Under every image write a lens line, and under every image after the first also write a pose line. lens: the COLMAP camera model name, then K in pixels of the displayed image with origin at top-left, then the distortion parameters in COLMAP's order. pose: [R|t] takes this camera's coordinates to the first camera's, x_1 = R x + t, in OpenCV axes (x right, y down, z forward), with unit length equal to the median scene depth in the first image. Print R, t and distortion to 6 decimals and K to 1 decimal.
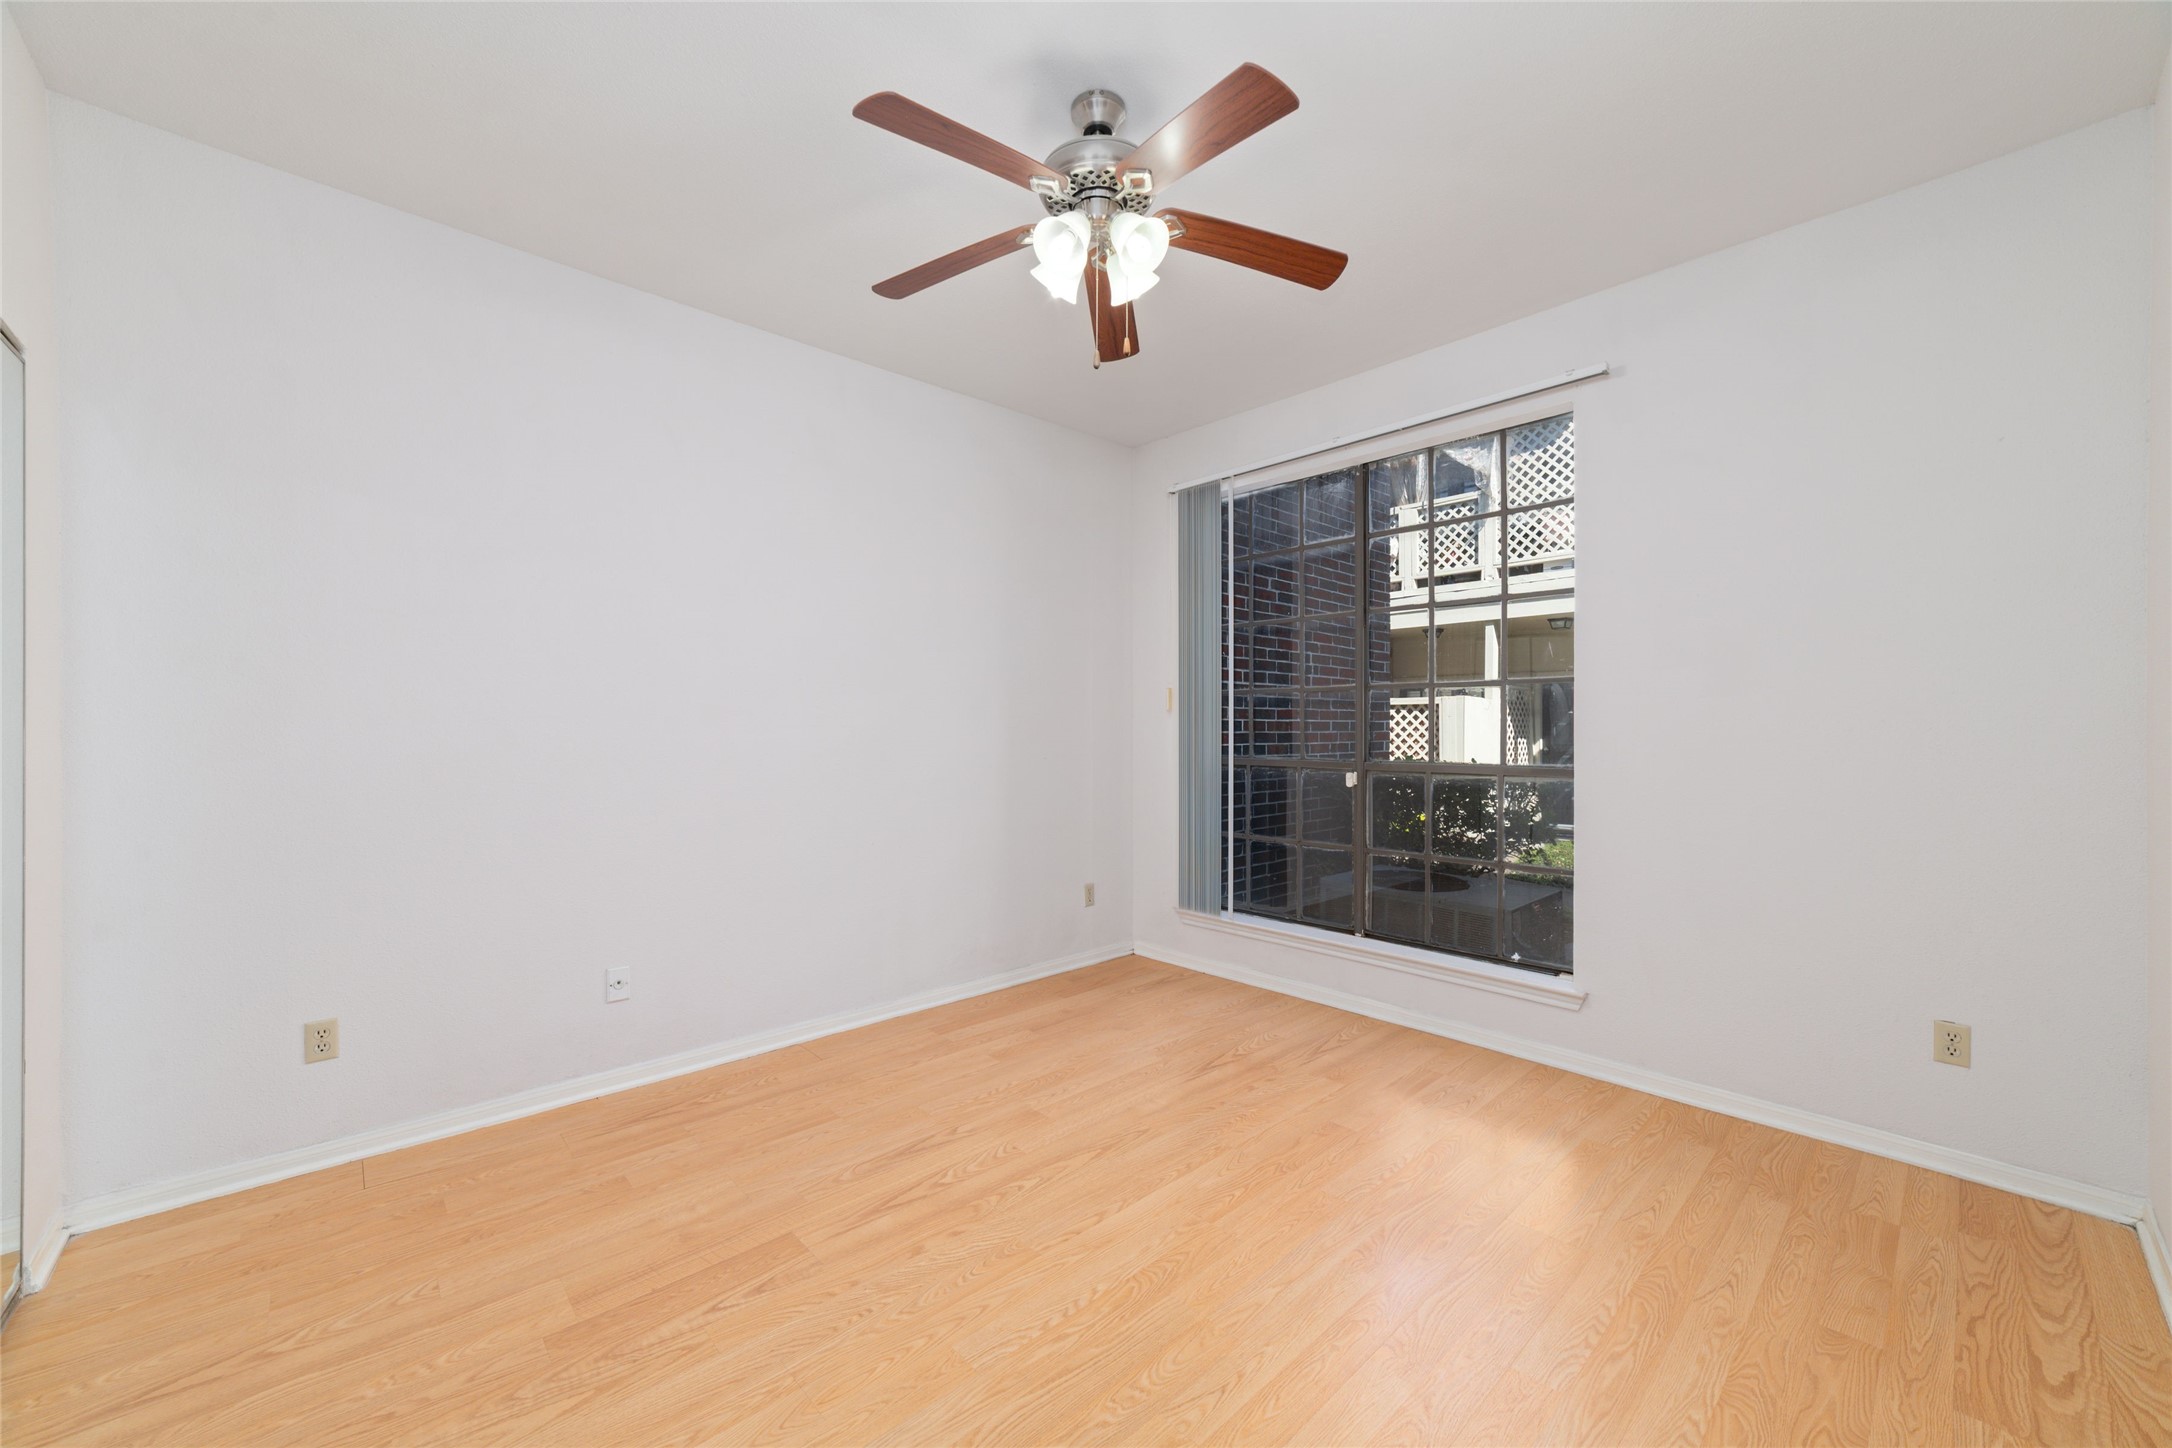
lens RADIAL K [[831.7, 0, 1070.0], [0, 831.7, 726.9], [0, 0, 1]] dist [-0.016995, 0.003045]
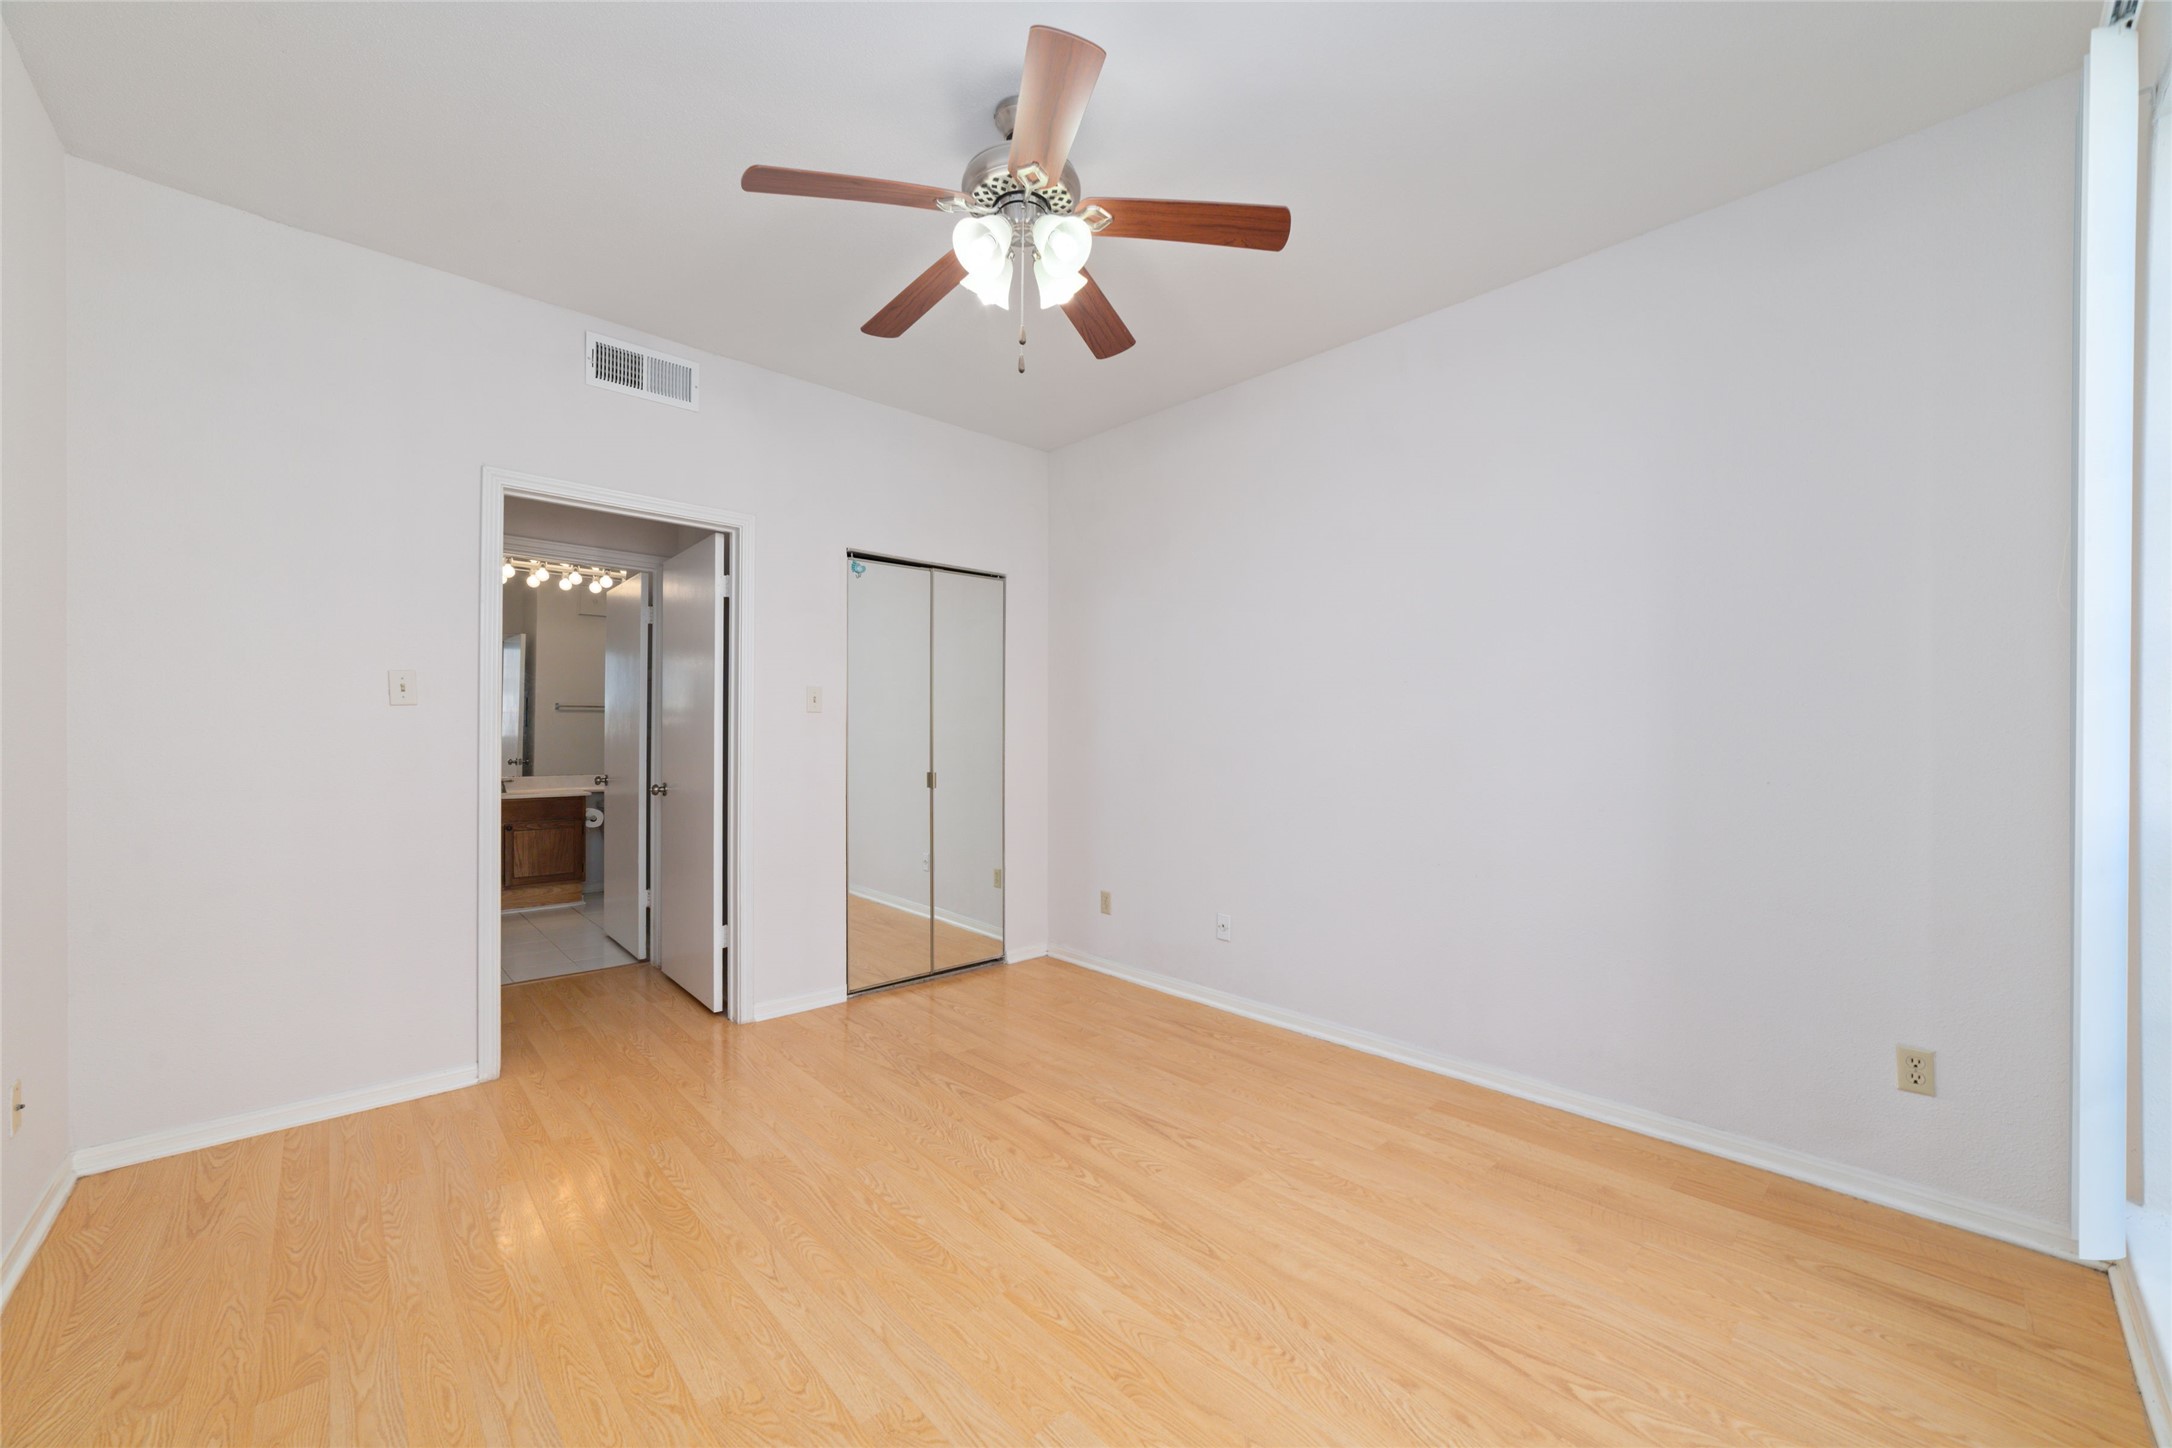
lens RADIAL K [[831.7, 0, 1068.5], [0, 831.7, 729.5], [0, 0, 1]] dist [-0.016995, 0.003045]
pose [[0.002240, -0.005593, -0.999982, 0.826225], [-0.001060, 0.999984, -0.005595, 0.019238], [0.999997, 0.001072, 0.002234, 0.858388]]
